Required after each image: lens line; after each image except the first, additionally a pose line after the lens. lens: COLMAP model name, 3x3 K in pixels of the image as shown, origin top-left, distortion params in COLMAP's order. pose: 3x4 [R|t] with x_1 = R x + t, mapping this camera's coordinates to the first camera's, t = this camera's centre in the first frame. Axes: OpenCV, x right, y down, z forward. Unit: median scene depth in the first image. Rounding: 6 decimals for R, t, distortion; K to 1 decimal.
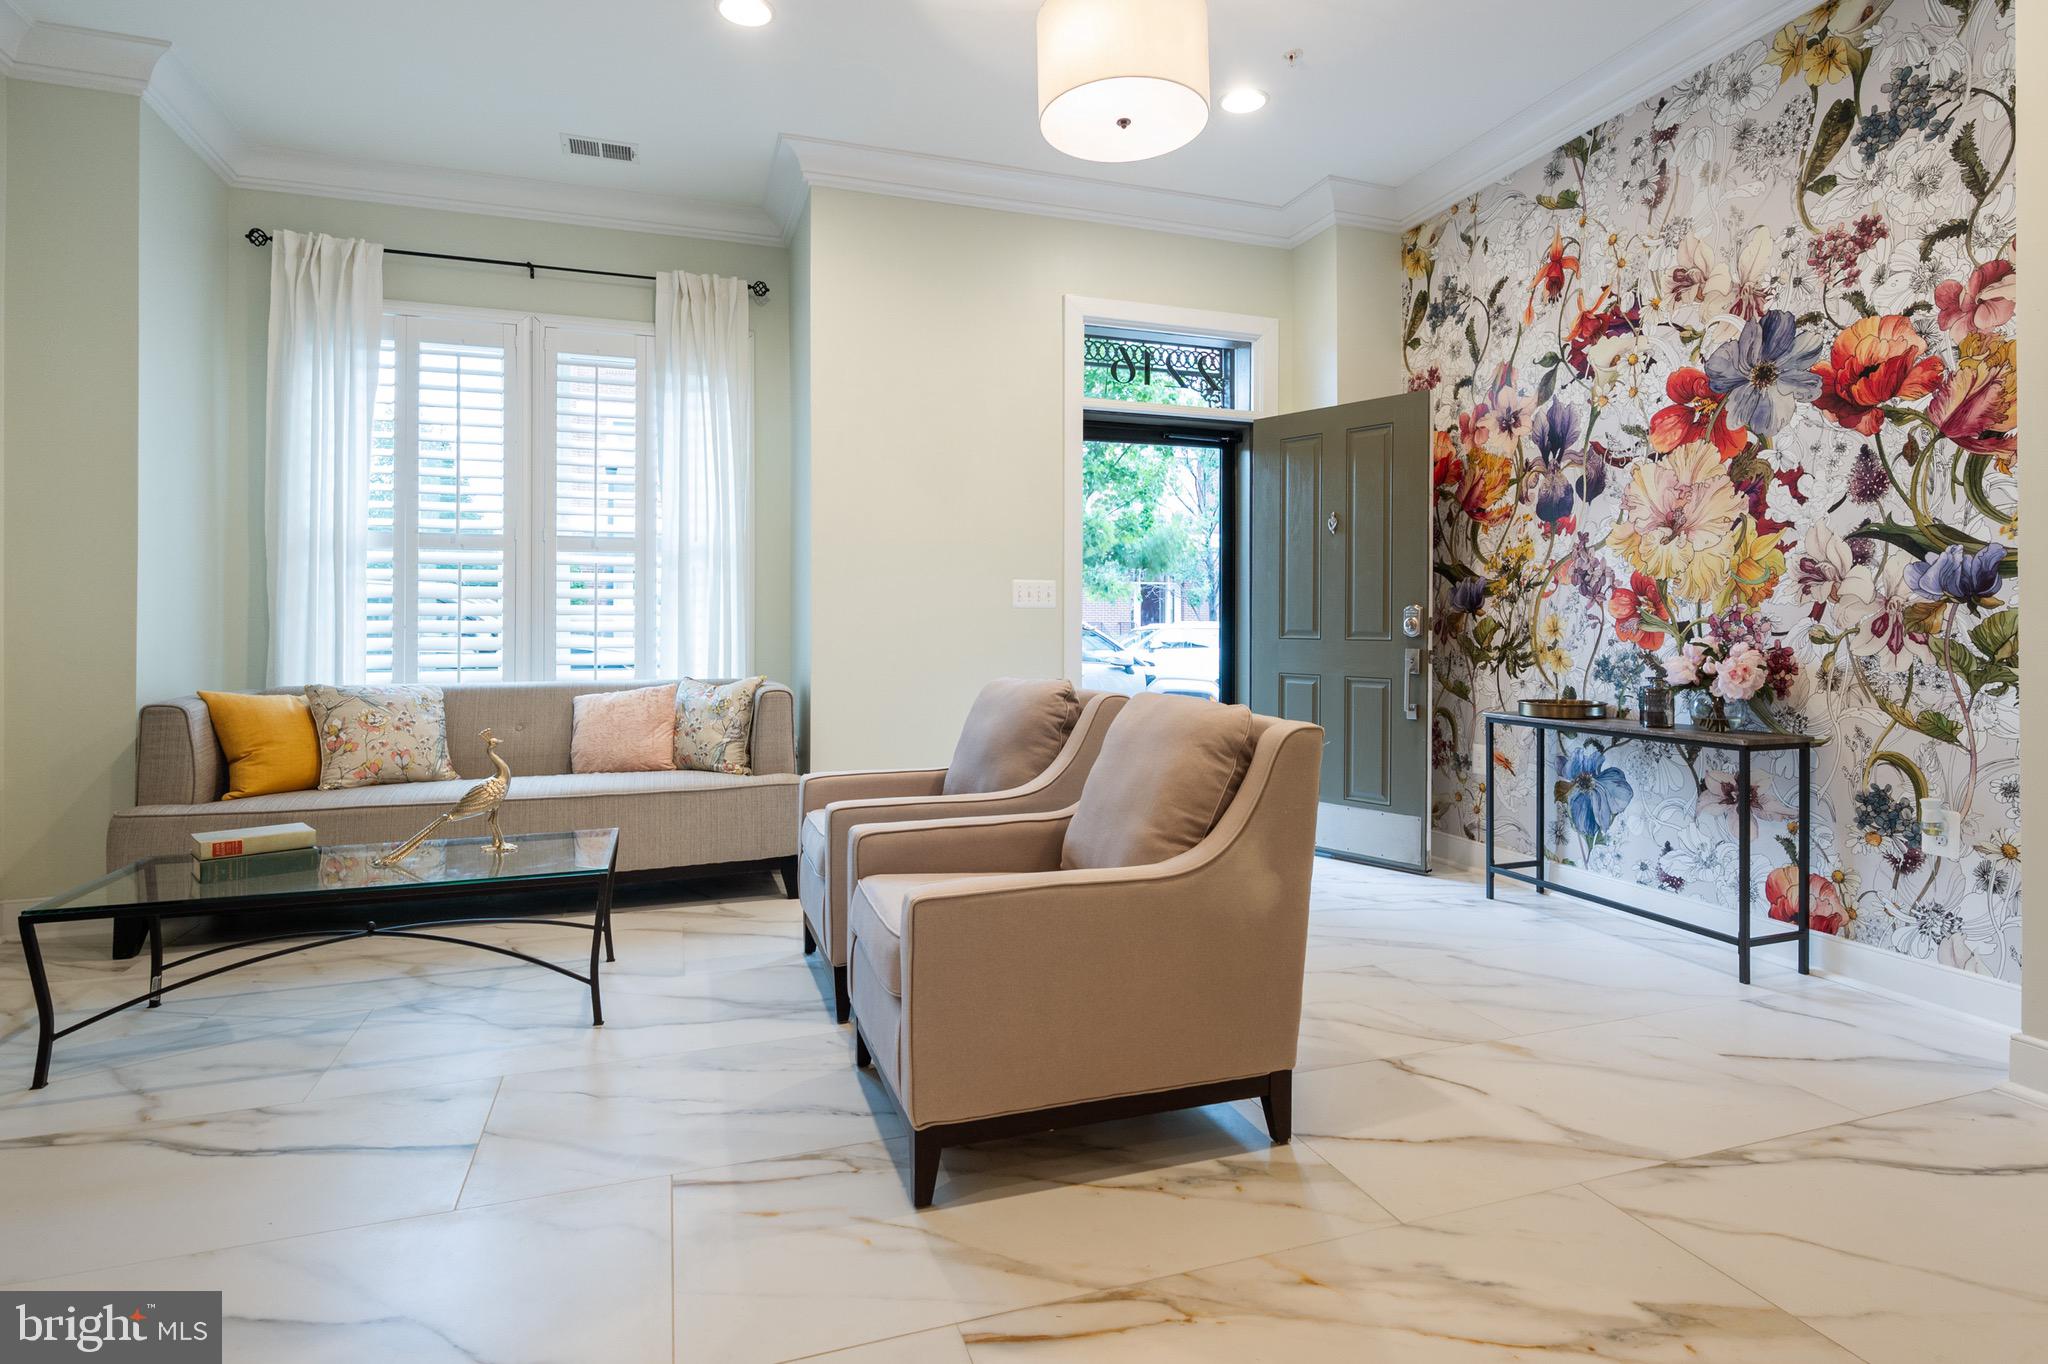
lens RADIAL K [[1049.4, 0, 1032.9], [0, 1049.4, 626.6], [0, 0, 1]] dist [0.000096, -0.000367]
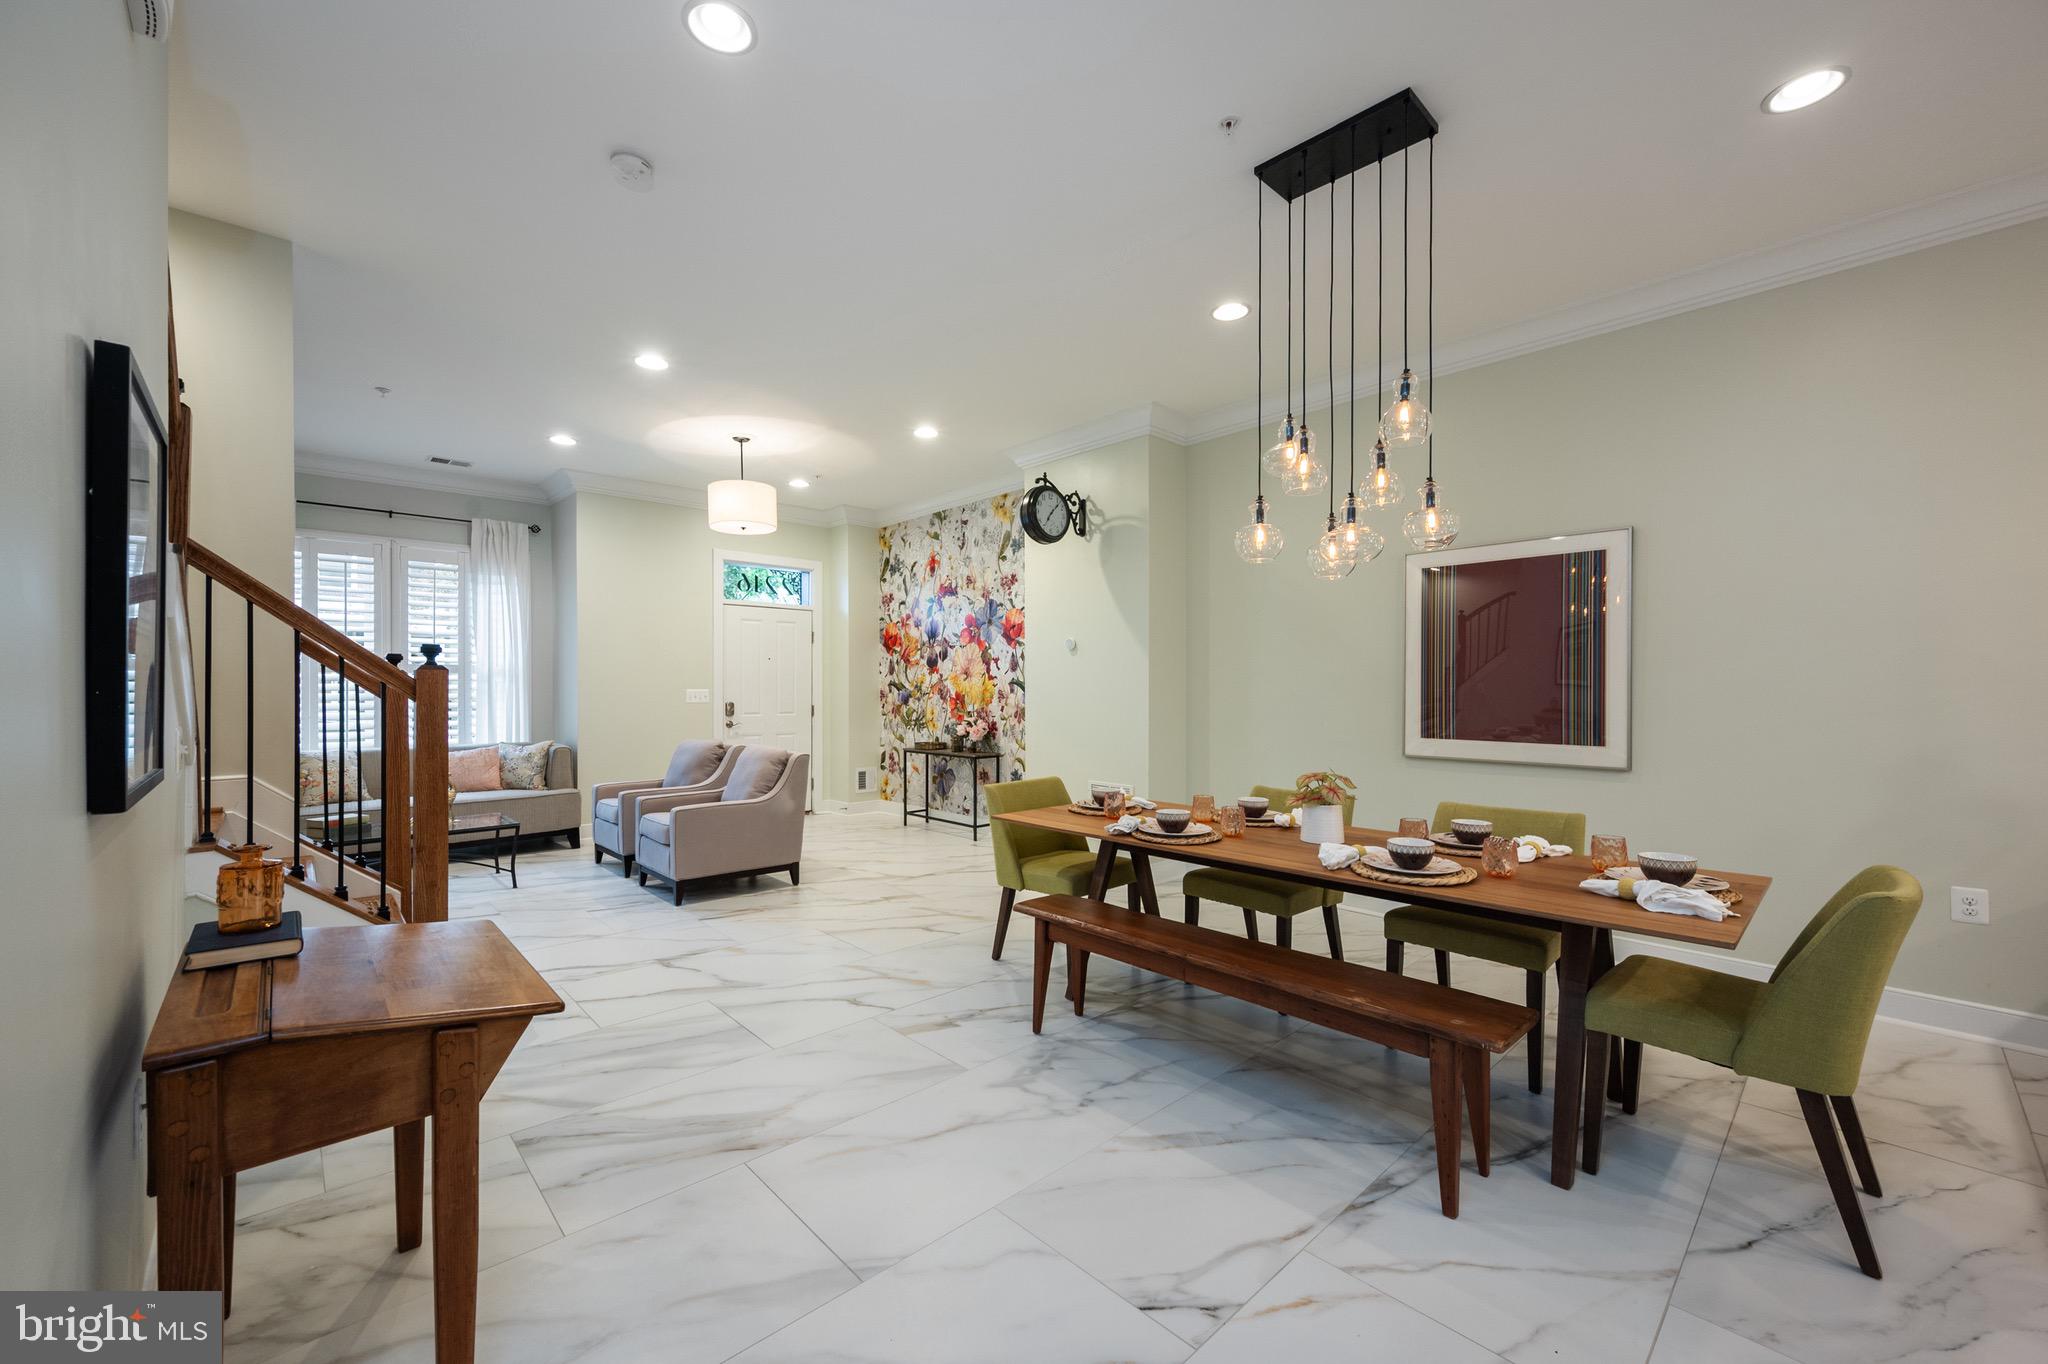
lens RADIAL K [[809.5, 0, 1019.0], [0, 809.5, 690.7], [0, 0, 1]] dist [-0.001141, -0.000061]
pose [[0.916421, -0.001382, 0.400213, -0.067465], [-0.000127, 0.999993, 0.003744, -0.057633], [-0.400216, -0.003481, 0.916414, -0.817858]]
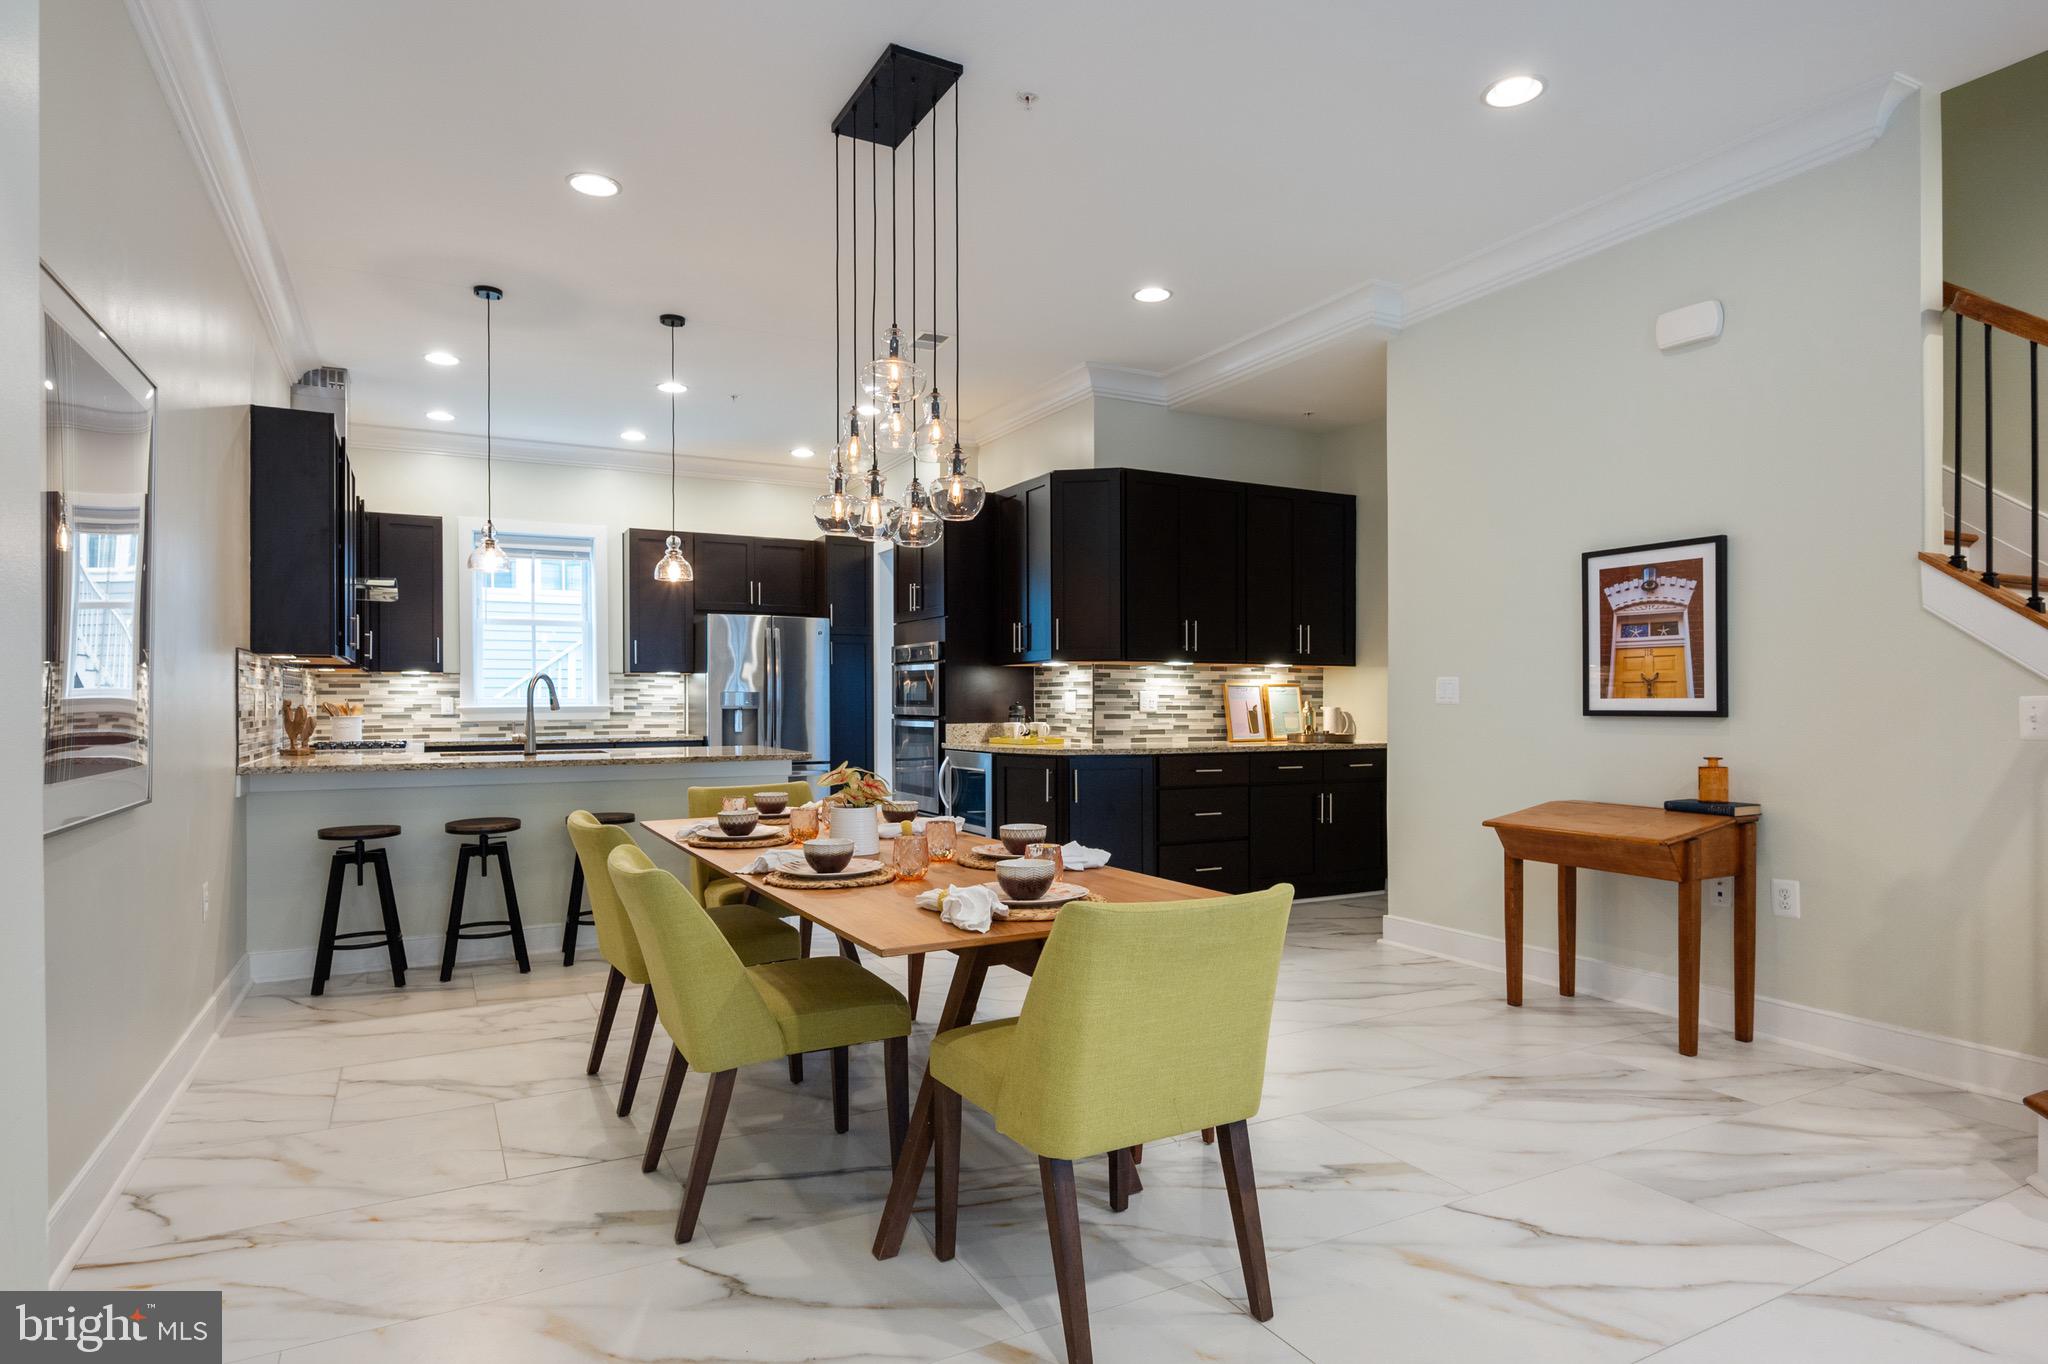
lens RADIAL K [[1111.9, 0, 1019.1], [0, 1111.9, 702.7], [0, 0, 1]] dist [0.001220, 0.000269]
pose [[-0.987888, 0.002099, -0.155156, 0.492444], [0.002056, 0.999998, 0.000438, -0.028846], [0.155156, 0.000114, -0.987890, 0.586632]]
